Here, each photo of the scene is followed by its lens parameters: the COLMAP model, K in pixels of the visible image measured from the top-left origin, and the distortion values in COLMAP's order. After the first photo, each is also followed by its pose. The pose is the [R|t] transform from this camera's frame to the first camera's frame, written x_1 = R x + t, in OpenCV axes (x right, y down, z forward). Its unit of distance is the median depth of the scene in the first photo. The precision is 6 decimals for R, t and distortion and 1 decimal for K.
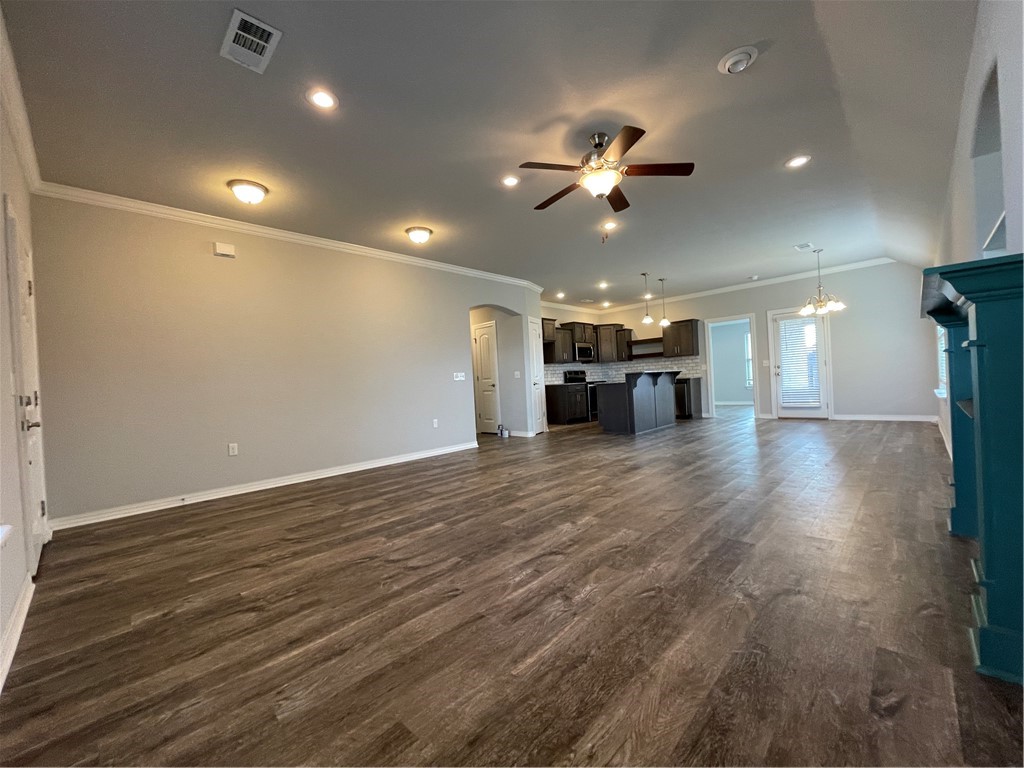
lens RADIAL K [[408.3, 0, 512.0], [0, 408.3, 385.6], [0, 0, 1]] dist [-0.013008, -0.000241]
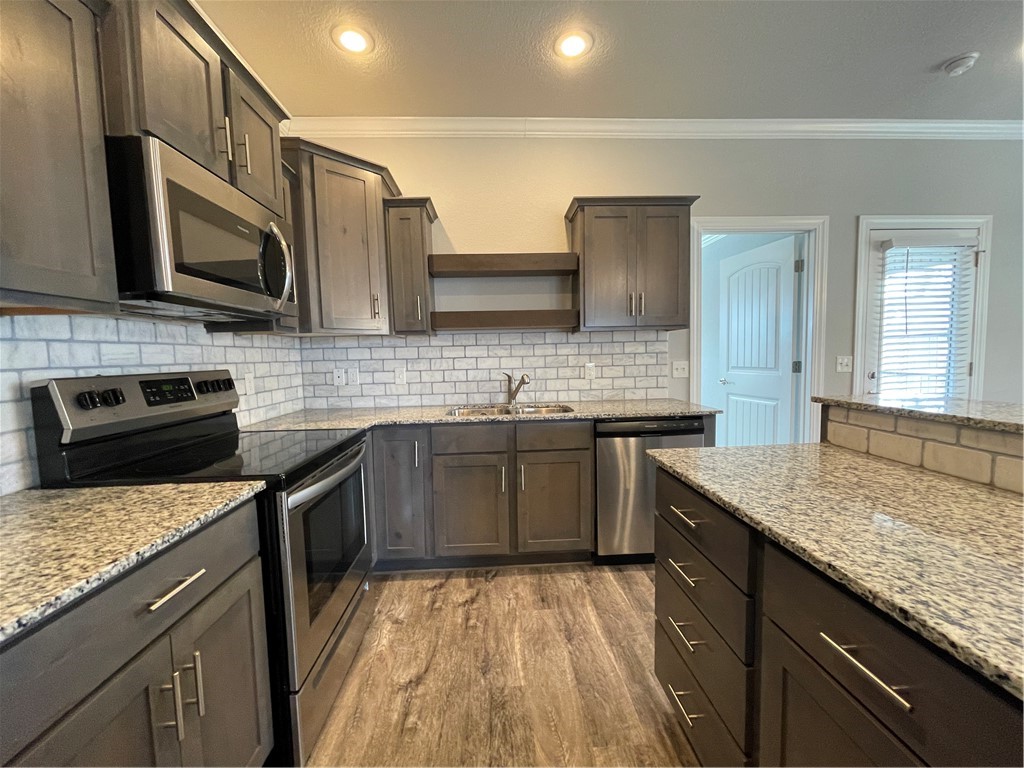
lens RADIAL K [[408.3, 0, 509.5], [0, 408.3, 388.6], [0, 0, 1]] dist [-0.013008, -0.000241]
pose [[0.675305, -0.022692, 0.737189, 0.136420], [-0.004884, 0.999367, 0.035236, -0.037604], [-0.737522, -0.027395, 0.674767, 0.826448]]
